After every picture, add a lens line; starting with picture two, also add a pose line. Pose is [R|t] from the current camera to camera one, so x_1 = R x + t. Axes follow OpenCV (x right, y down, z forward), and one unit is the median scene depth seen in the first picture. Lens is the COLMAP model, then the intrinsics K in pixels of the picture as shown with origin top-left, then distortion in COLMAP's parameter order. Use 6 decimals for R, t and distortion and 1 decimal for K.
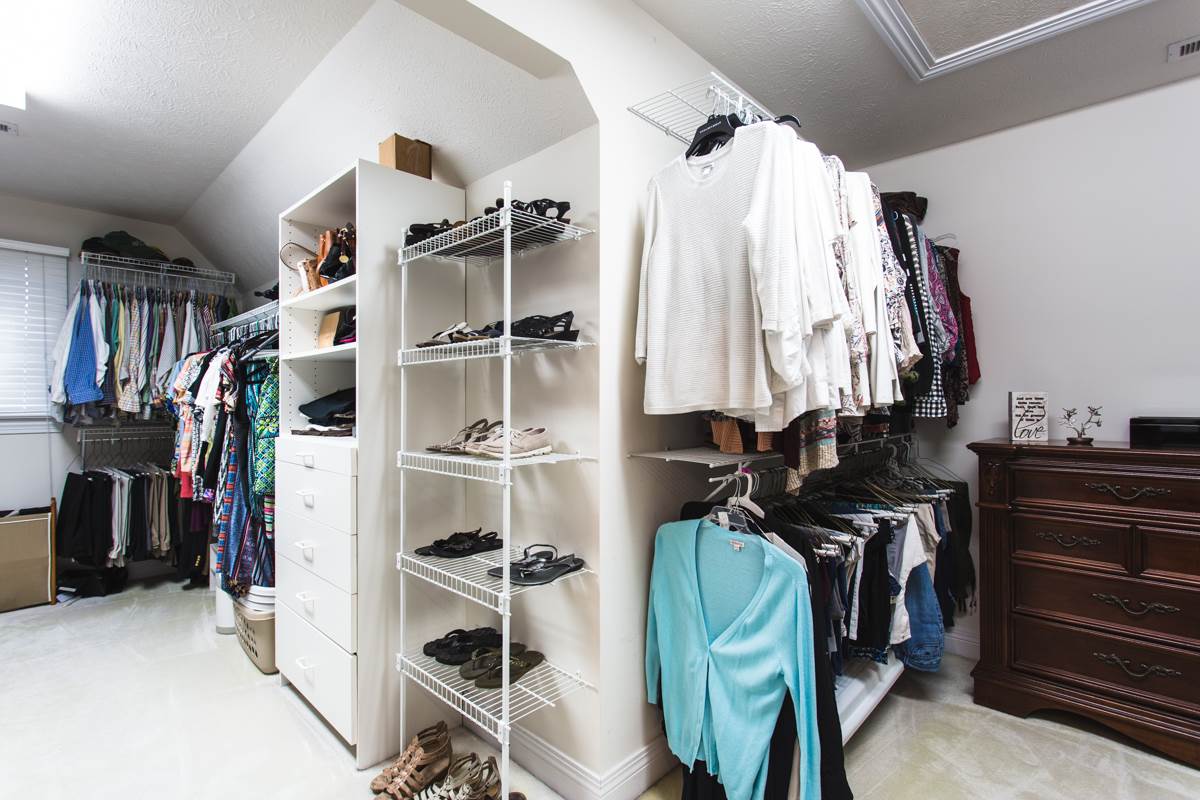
lens RADIAL K [[570.8, 0, 600.8], [0, 570.8, 399.8], [0, 0, 1]] dist [-0.002384, -0.000548]
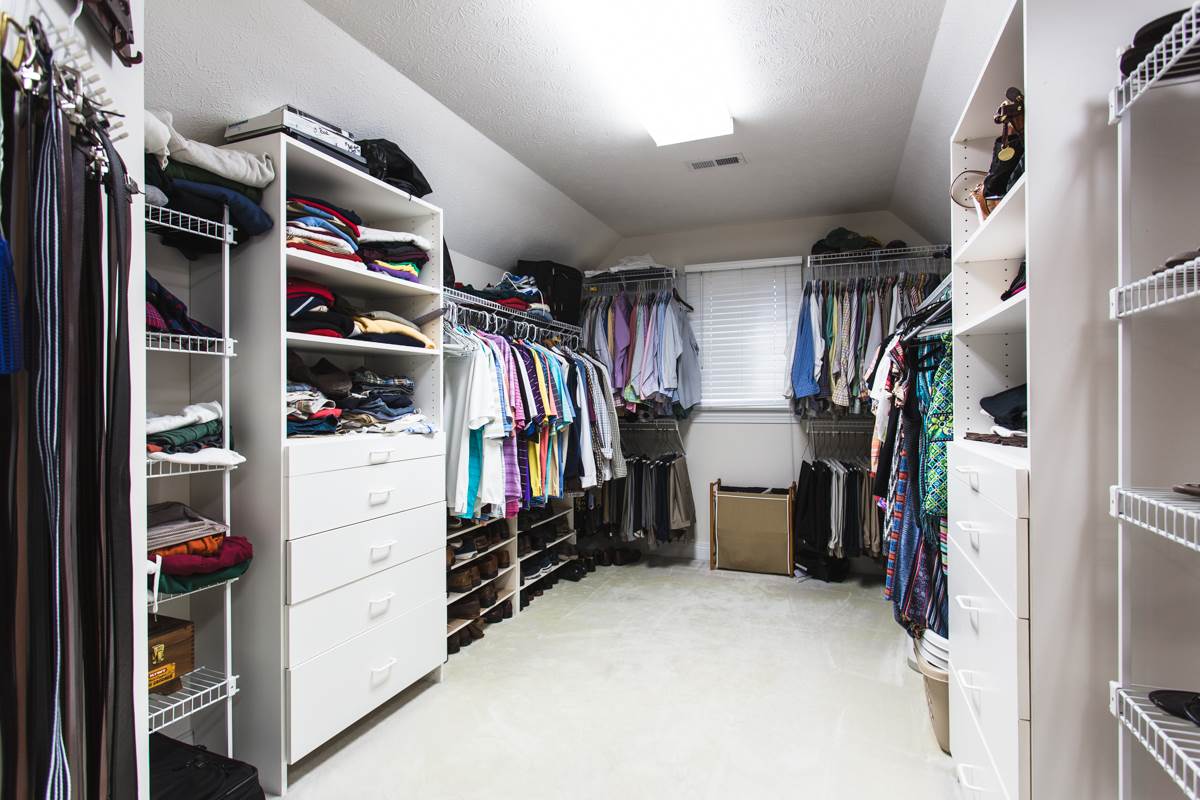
lens RADIAL K [[601.1, 0, 600.3], [0, 601.1, 397.4], [0, 0, 1]] dist [-0.006510, 0.000992]
pose [[0.385543, -0.003201, -0.922684, -0.020343], [0.008246, 0.999966, -0.000023, 0.003961], [0.922653, -0.007599, 0.385556, 0.222471]]
